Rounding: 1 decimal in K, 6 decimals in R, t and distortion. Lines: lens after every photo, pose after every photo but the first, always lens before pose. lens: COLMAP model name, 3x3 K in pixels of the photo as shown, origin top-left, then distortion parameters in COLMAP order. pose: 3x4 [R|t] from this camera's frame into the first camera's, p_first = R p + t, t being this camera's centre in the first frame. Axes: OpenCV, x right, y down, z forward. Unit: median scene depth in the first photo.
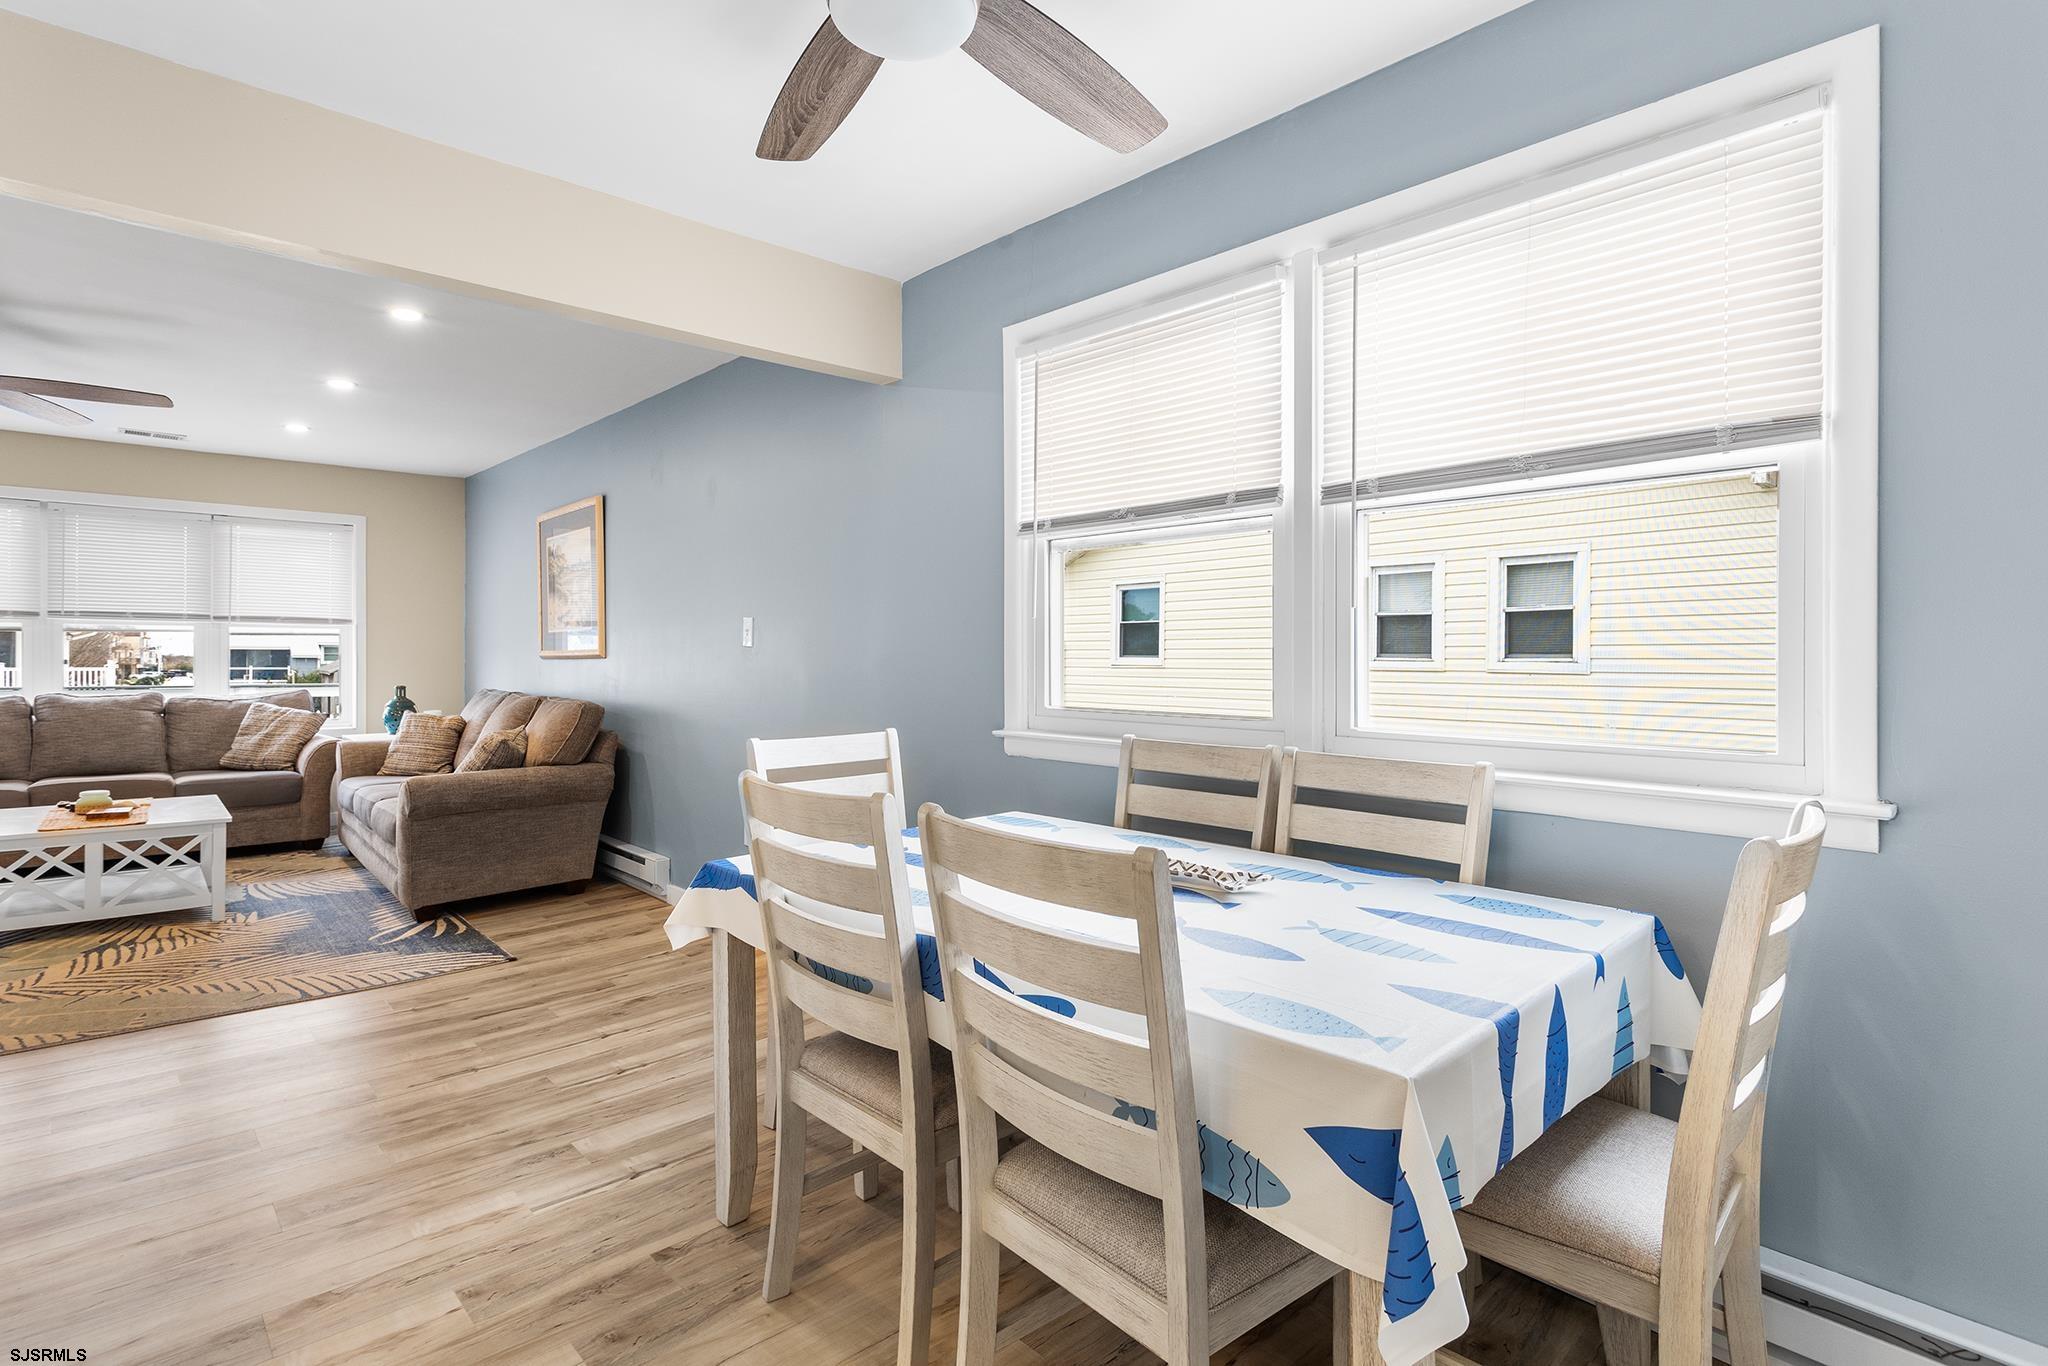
lens RADIAL K [[1011.1, 0, 1023.9], [0, 1011.1, 667.1], [0, 0, 1]] dist [0.013854, -0.001922]
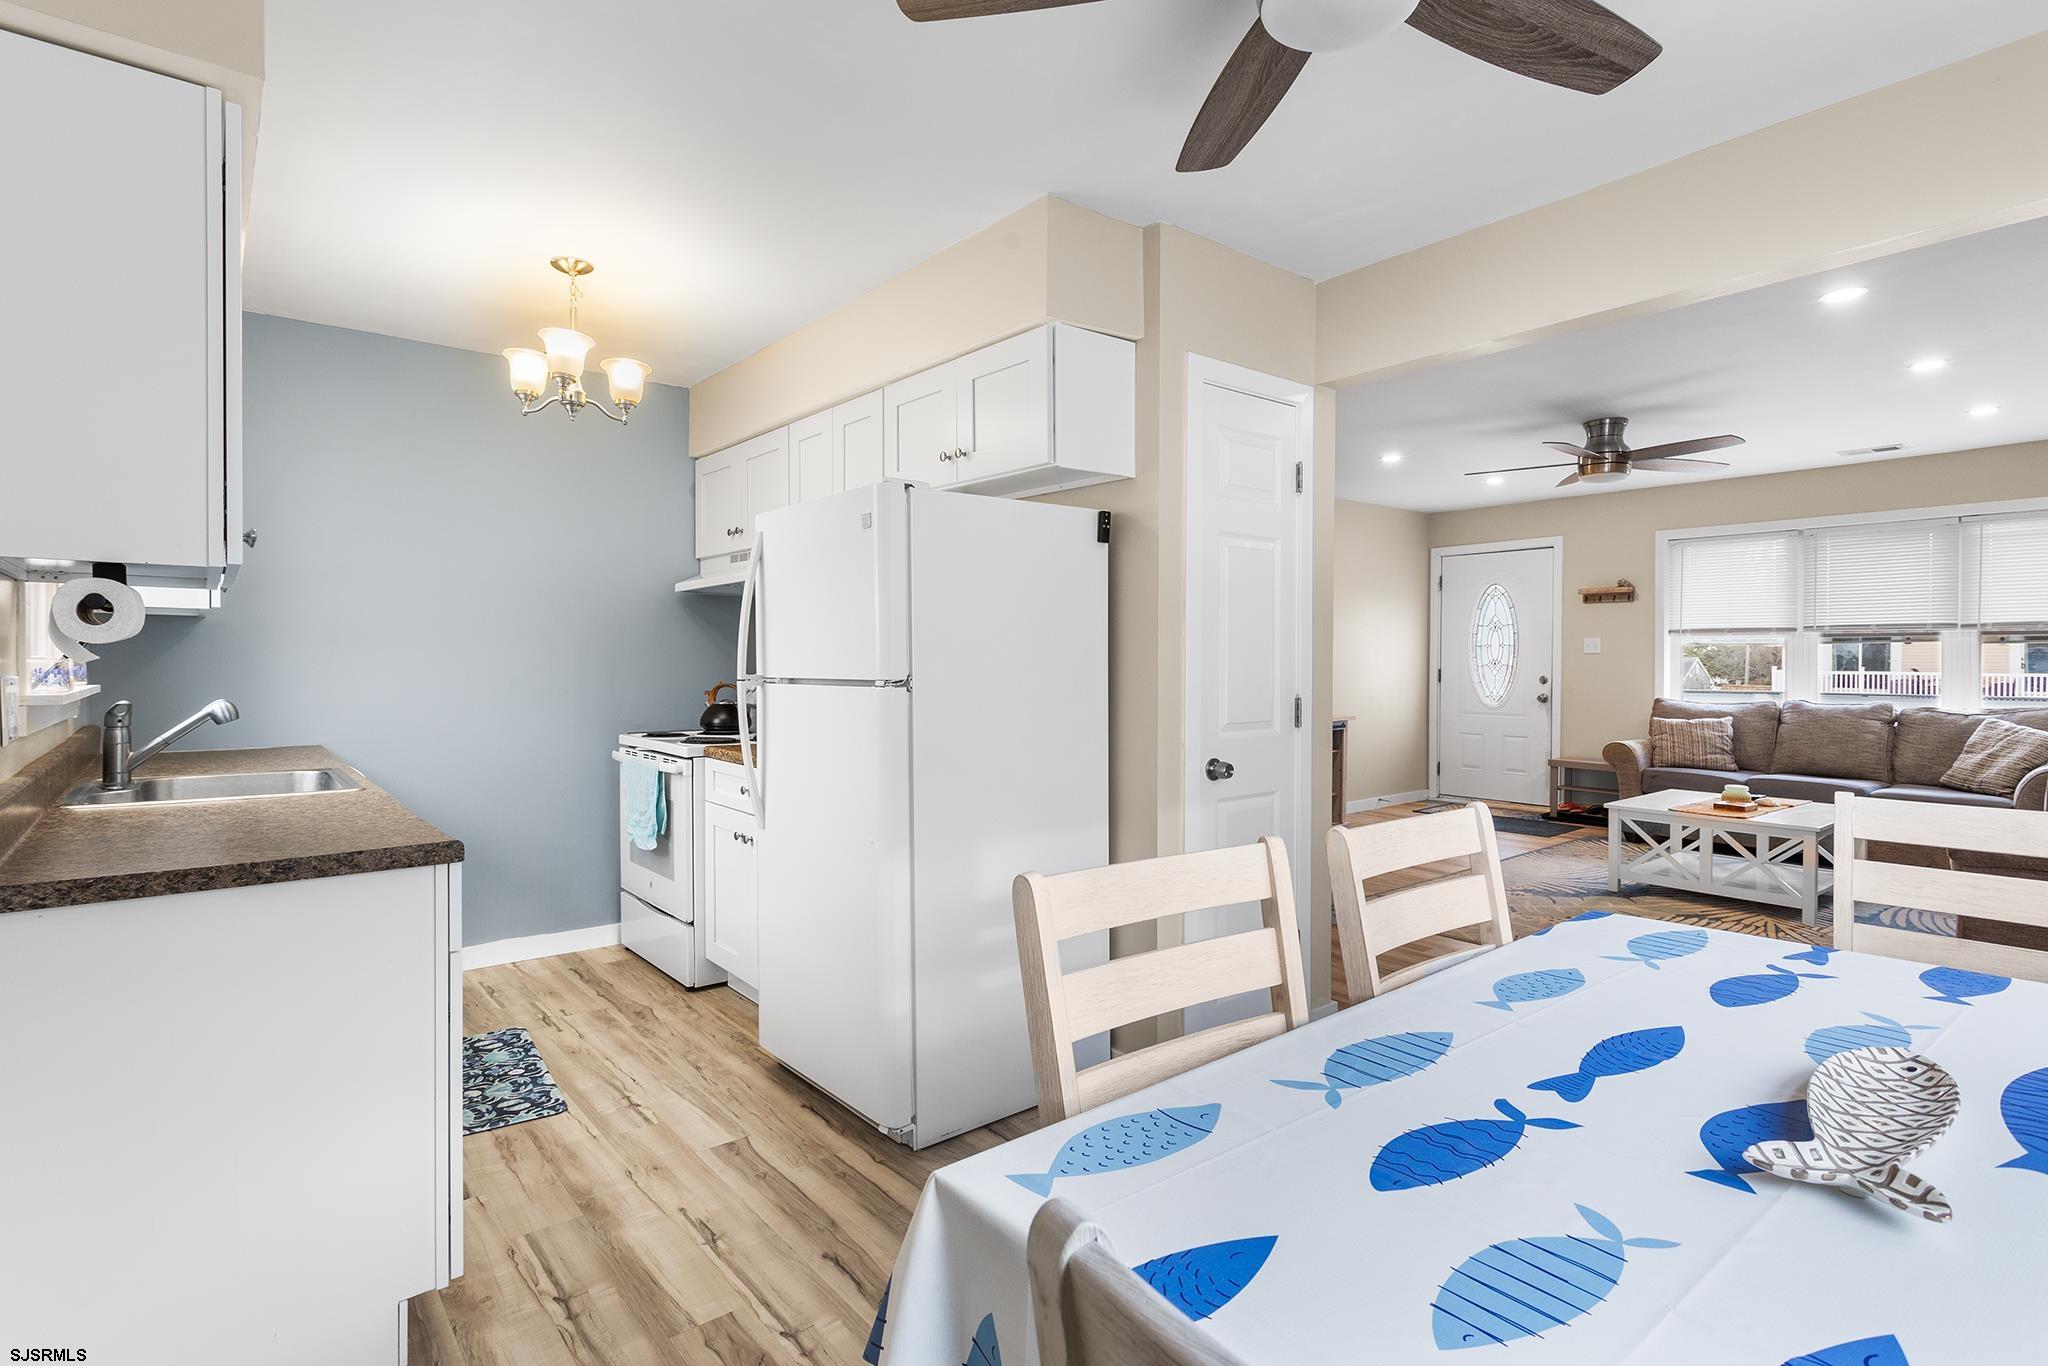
lens RADIAL K [[1011.1, 0, 1023.9], [0, 1011.1, 667.1], [0, 0, 1]] dist [0.013854, -0.001922]
pose [[-0.069540, 0.003744, -0.997572, 0.218244], [-0.010665, 0.999933, 0.004496, -0.005945], [0.997522, 0.010952, -0.069495, 0.215603]]
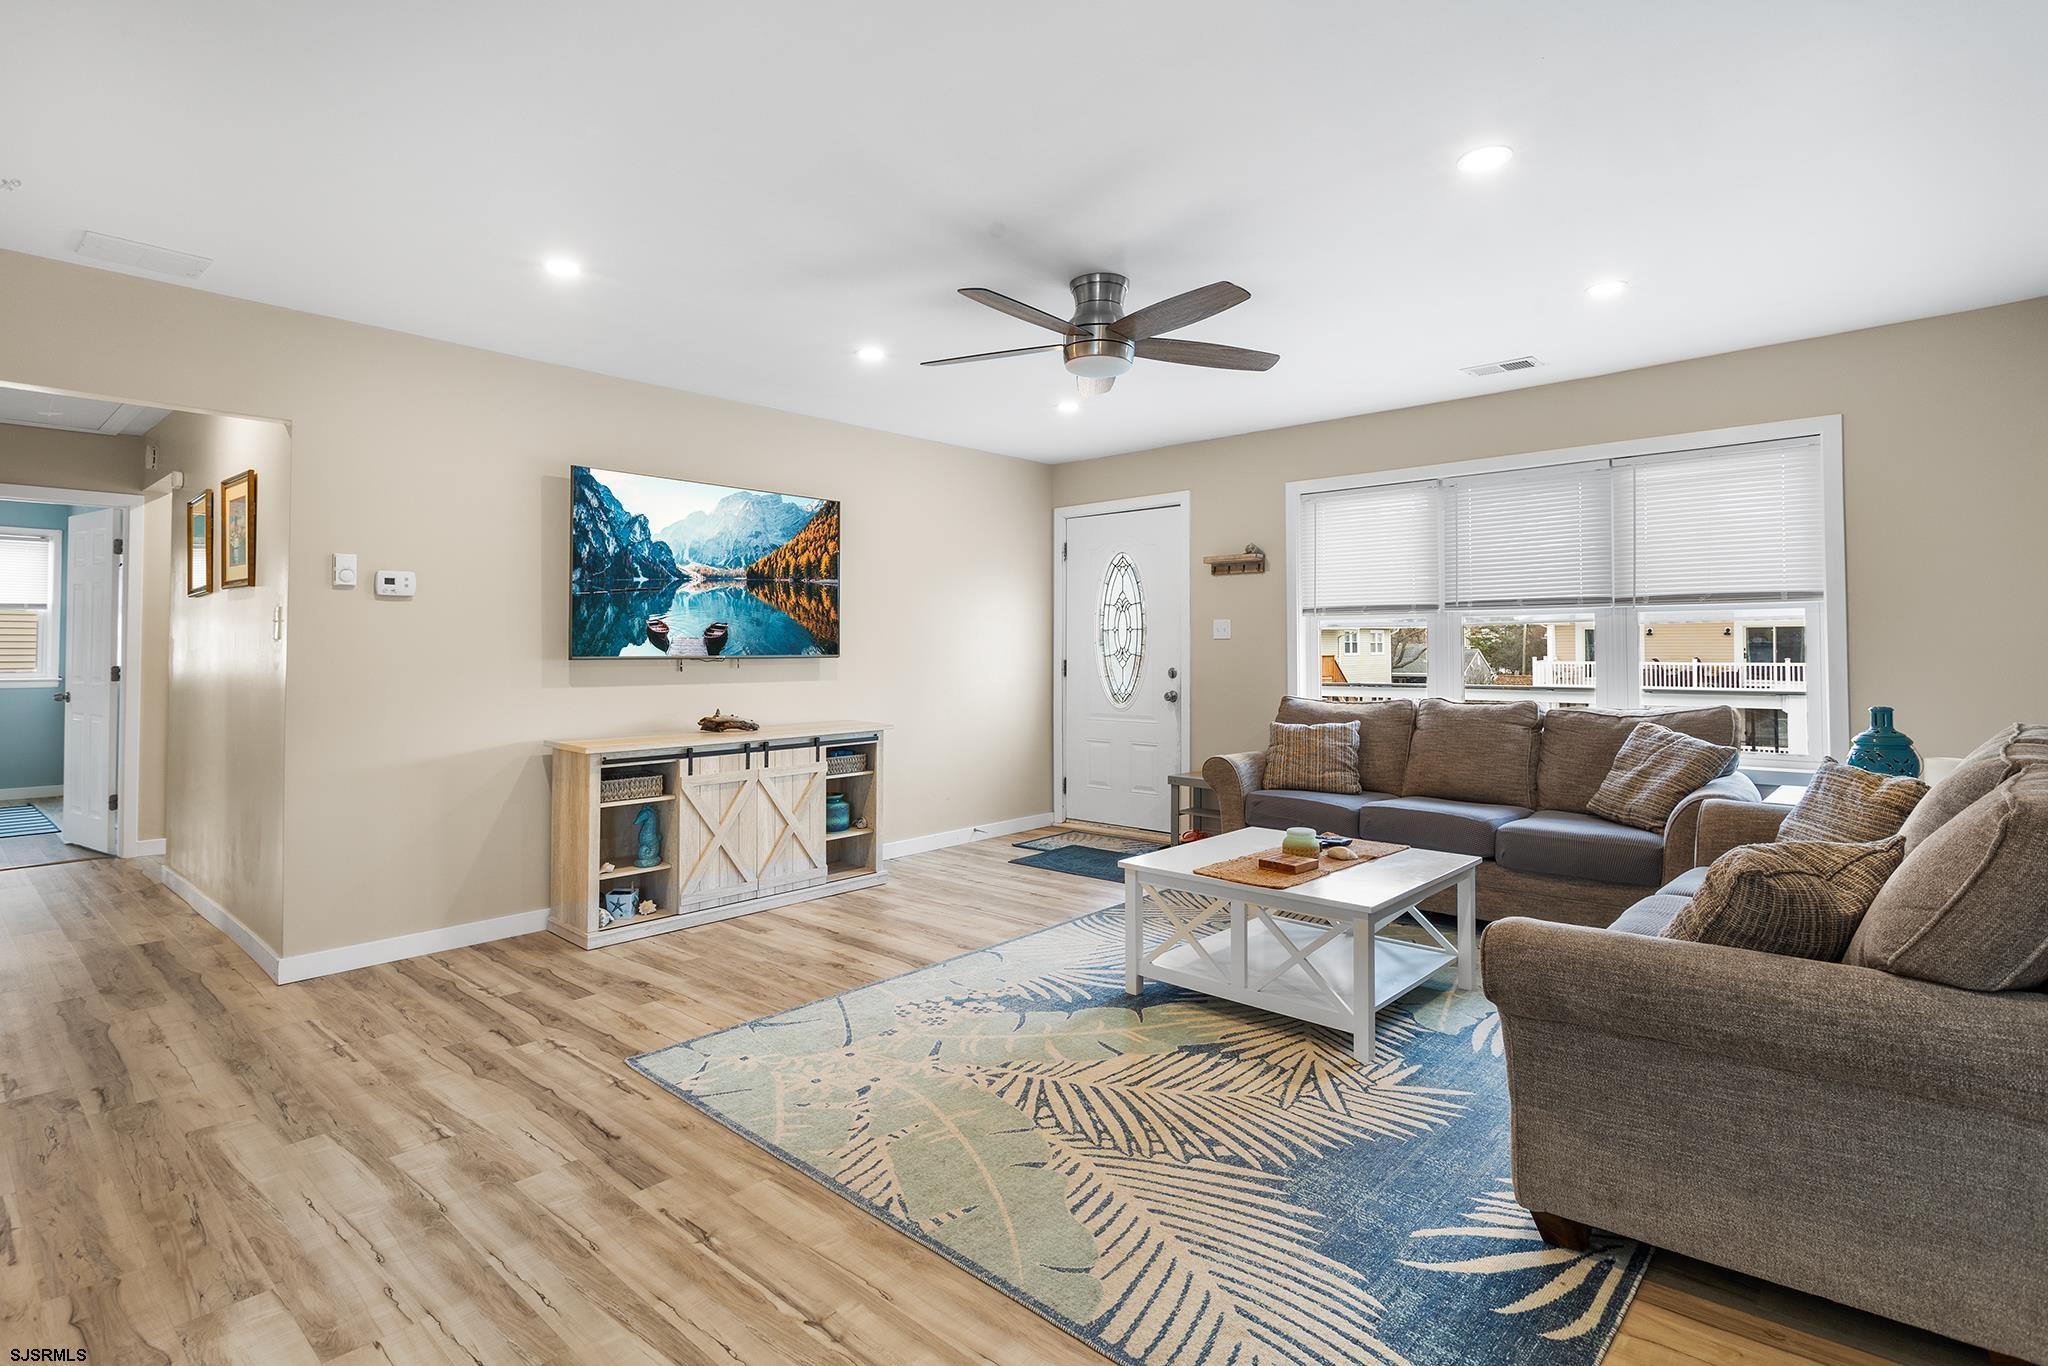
lens RADIAL K [[1003.6, 0, 1025.8], [0, 1003.6, 636.0], [0, 0, 1]] dist [0.010724, -0.000182]
pose [[0.077923, -0.020706, -0.996744, -0.122348], [-0.007512, 0.999744, -0.021356, -0.005308], [0.996931, 0.009152, 0.077747, 0.559642]]
